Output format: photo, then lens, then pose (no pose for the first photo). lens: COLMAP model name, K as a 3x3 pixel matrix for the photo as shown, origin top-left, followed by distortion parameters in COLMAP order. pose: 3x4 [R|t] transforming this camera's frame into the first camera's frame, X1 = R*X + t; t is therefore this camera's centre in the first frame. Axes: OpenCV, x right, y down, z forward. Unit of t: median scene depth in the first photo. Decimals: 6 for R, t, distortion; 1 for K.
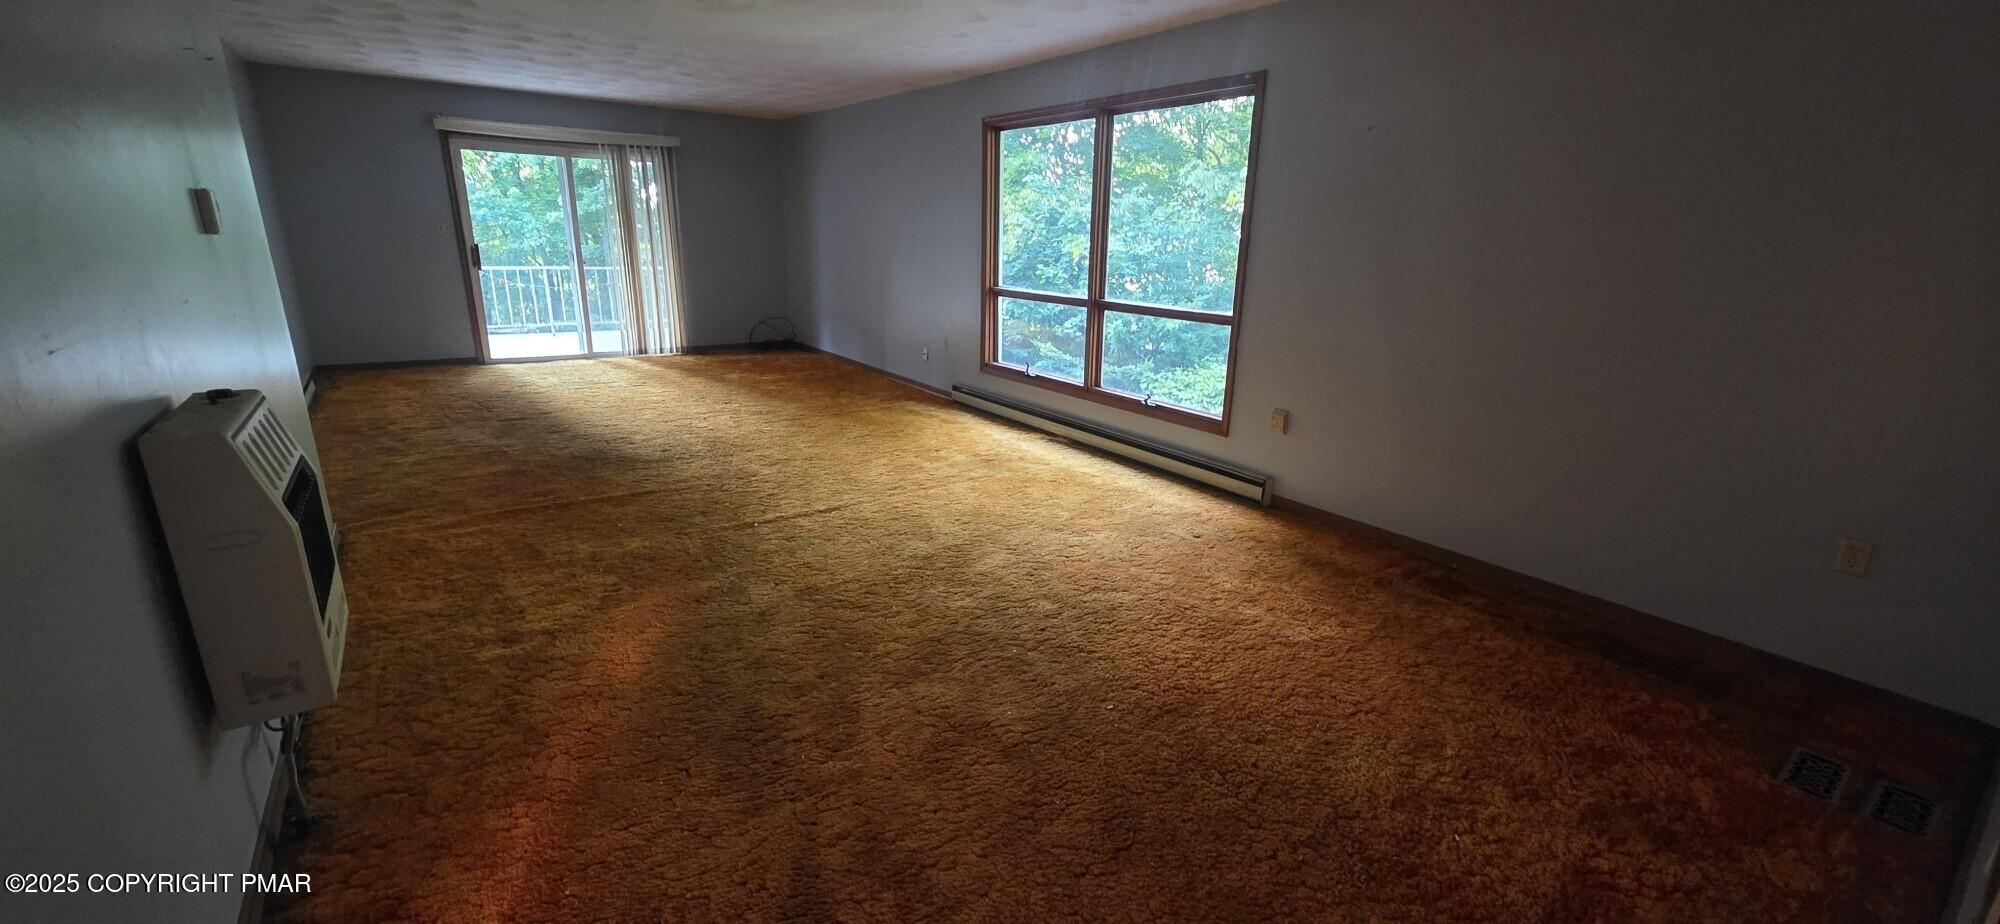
lens RADIAL K [[796.6, 0, 1000.0], [0, 796.6, 462.0], [0, 0, 1]] dist [0.001717, 0.000100]
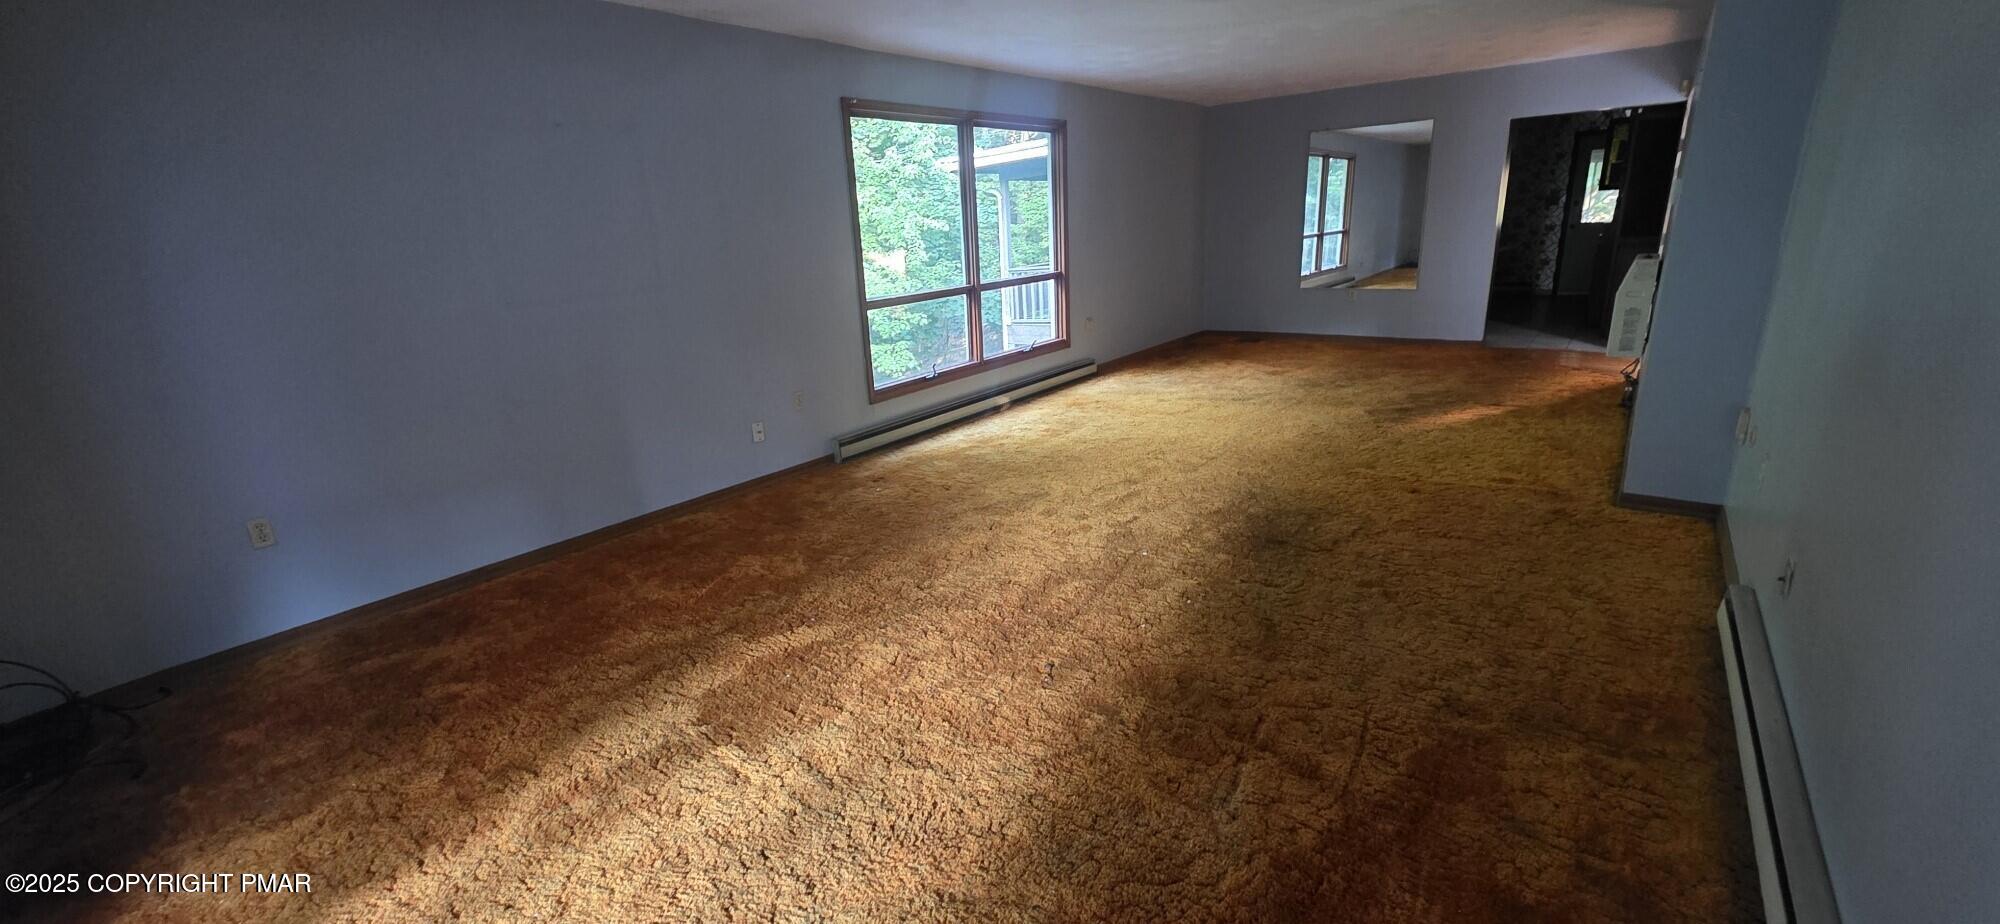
lens RADIAL K [[796.6, 0, 1000.0], [0, 796.6, 462.0], [0, 0, 1]] dist [0.001717, 0.000100]
pose [[-0.302139, -0.277977, 0.911834, -1.047080], [0.311009, 0.875453, 0.369940, -0.407589], [-0.901102, 0.395362, -0.178055, 1.319345]]
